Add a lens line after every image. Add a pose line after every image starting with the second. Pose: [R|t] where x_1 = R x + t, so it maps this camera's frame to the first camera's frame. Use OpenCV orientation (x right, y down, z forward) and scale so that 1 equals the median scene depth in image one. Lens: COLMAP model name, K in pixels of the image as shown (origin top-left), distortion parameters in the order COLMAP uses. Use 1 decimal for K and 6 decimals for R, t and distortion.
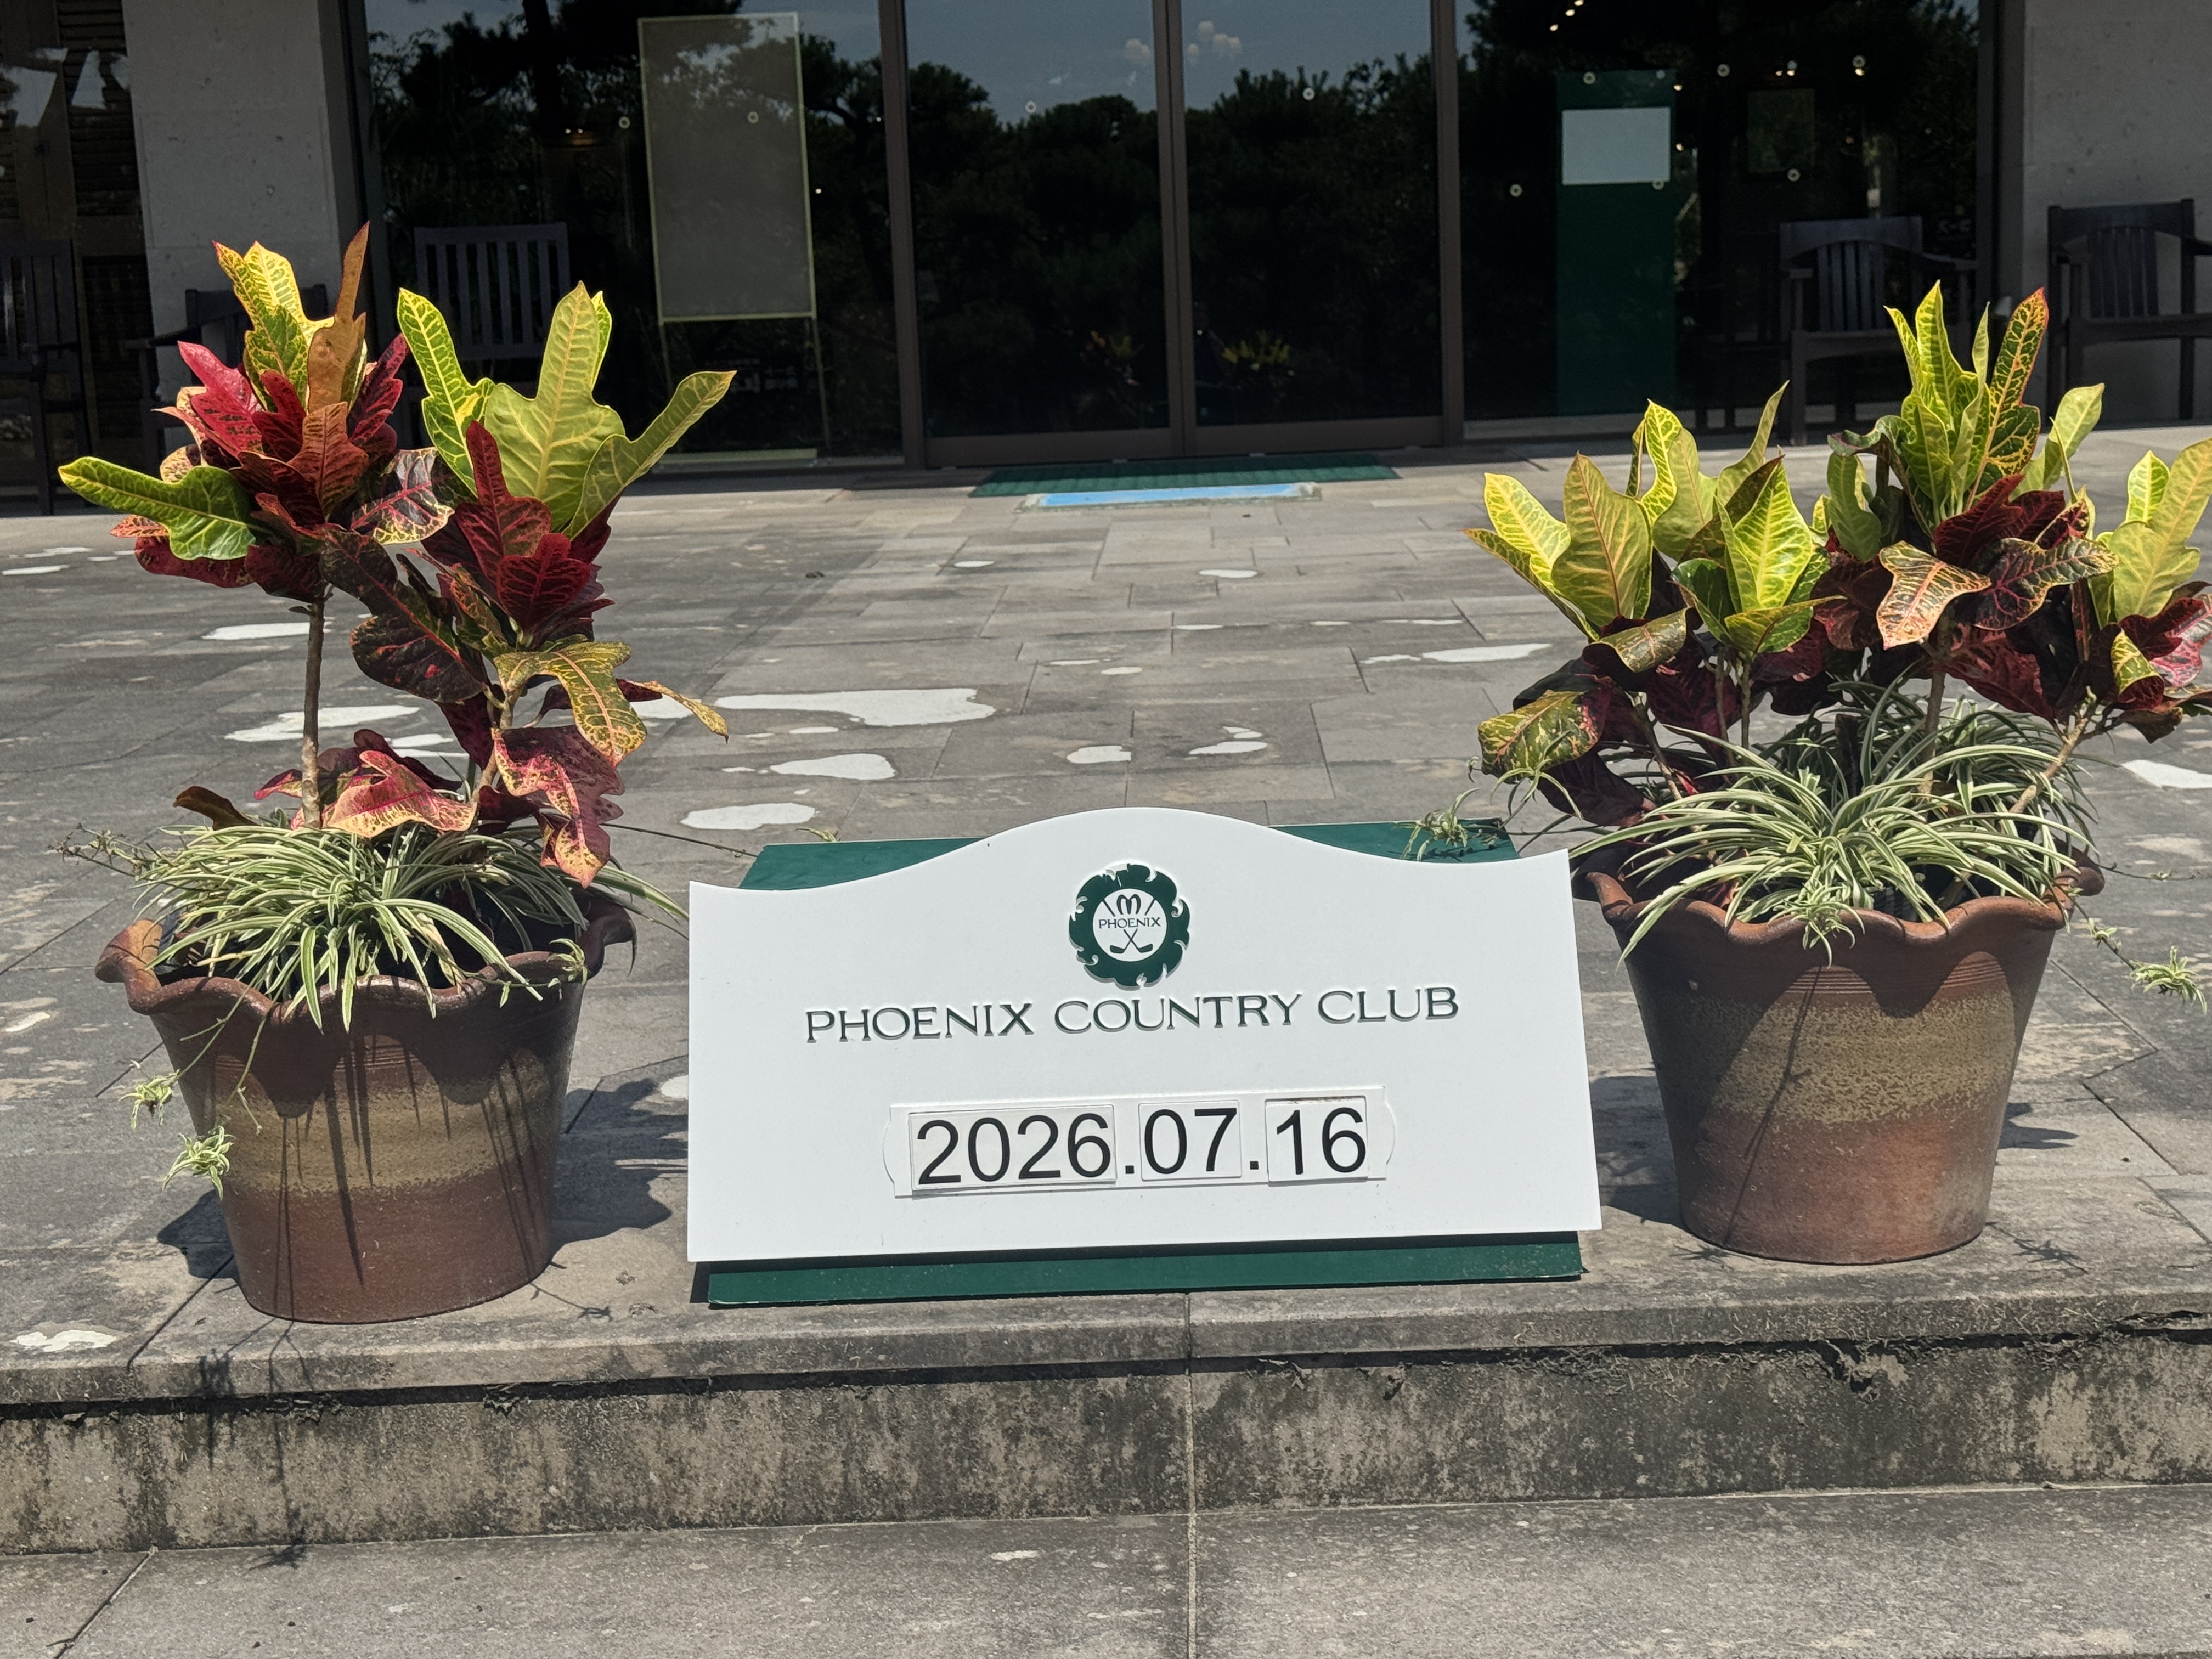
lens RADIAL K [[3123.9, 0, 1115.4], [0, 3123.9, 869.2], [0, 0, 1]] dist [0.143442, -0.074709]
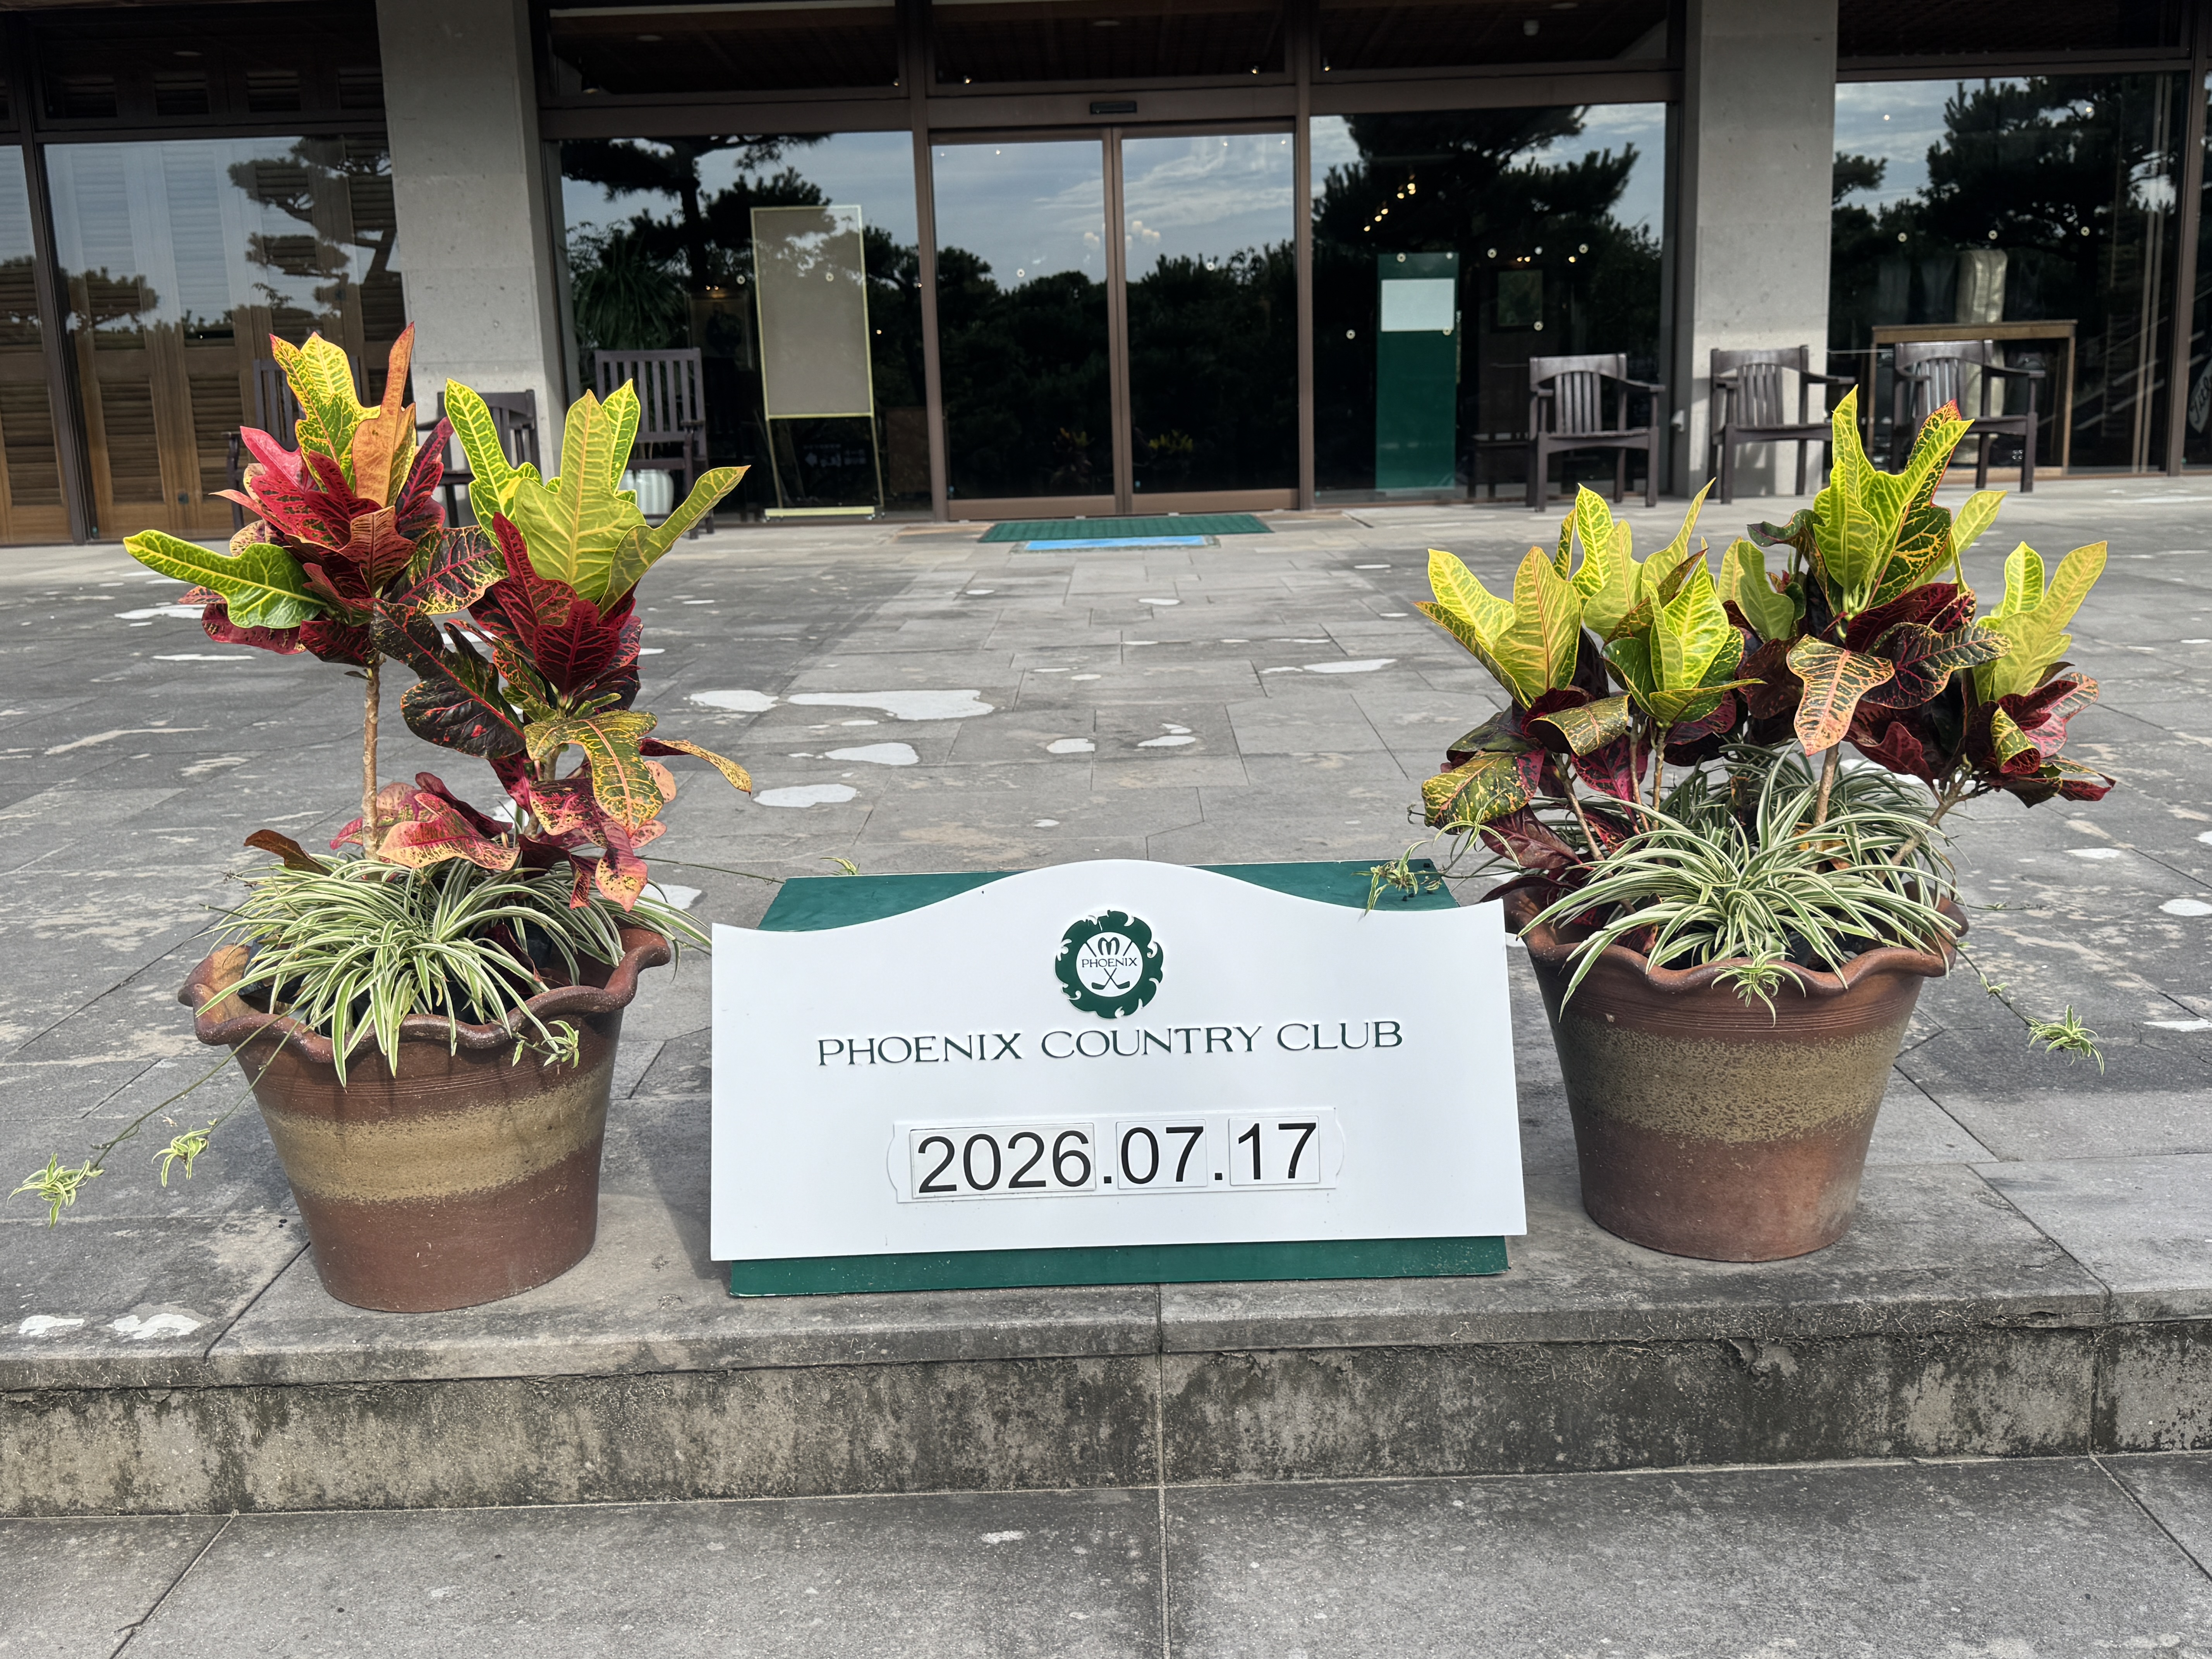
lens RADIAL K [[1950.3, 0, 1110.5], [0, 1950.3, 834.0], [0, 0, 1]] dist [0.178419, -0.358946]
pose [[0.999776, 0.005930, 0.020310, -0.009393], [-0.006614, 0.999407, 0.033780, -0.051650], [-0.020098, -0.033907, 0.999223, 0.302197]]
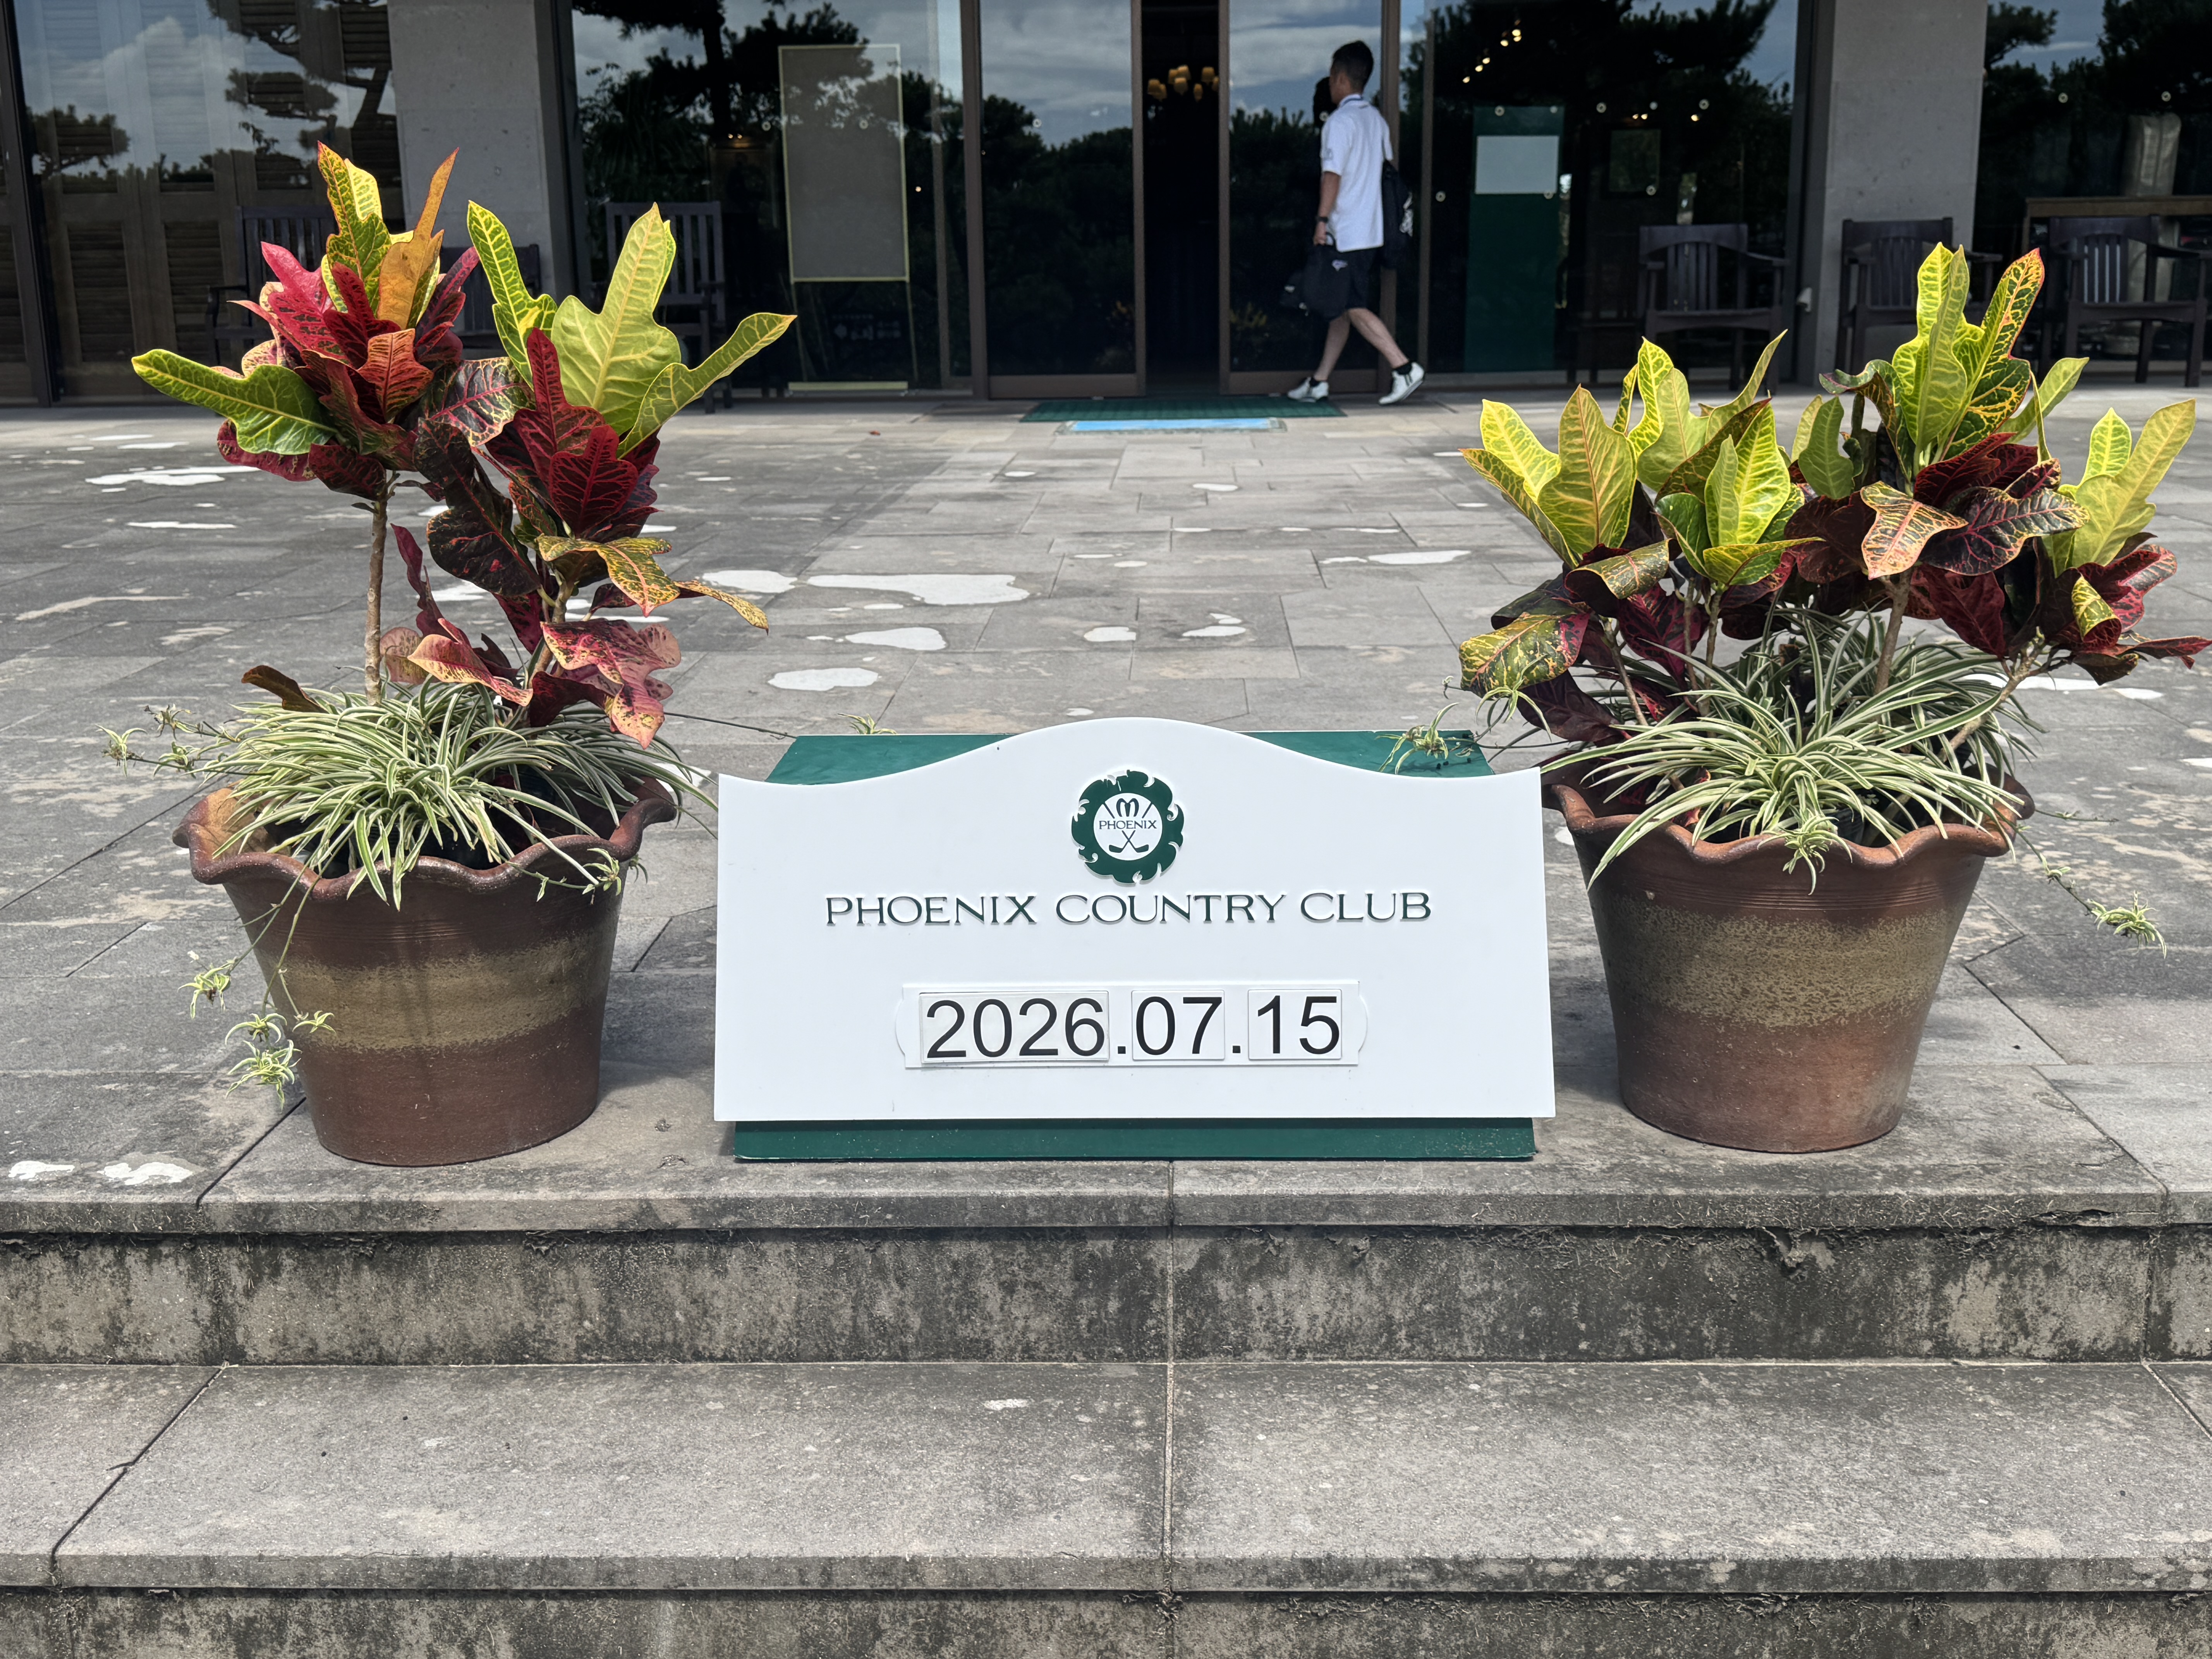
lens RADIAL K [[2162.5, 0, 1109.3], [0, 2162.5, 837.8], [0, 0, 1]] dist [0.184859, -0.370136]
pose [[0.999592, 0.028140, -0.004829, 0.001827], [-0.027739, 0.997220, 0.069153, -0.029362], [0.006761, -0.068991, 0.997594, 0.254181]]
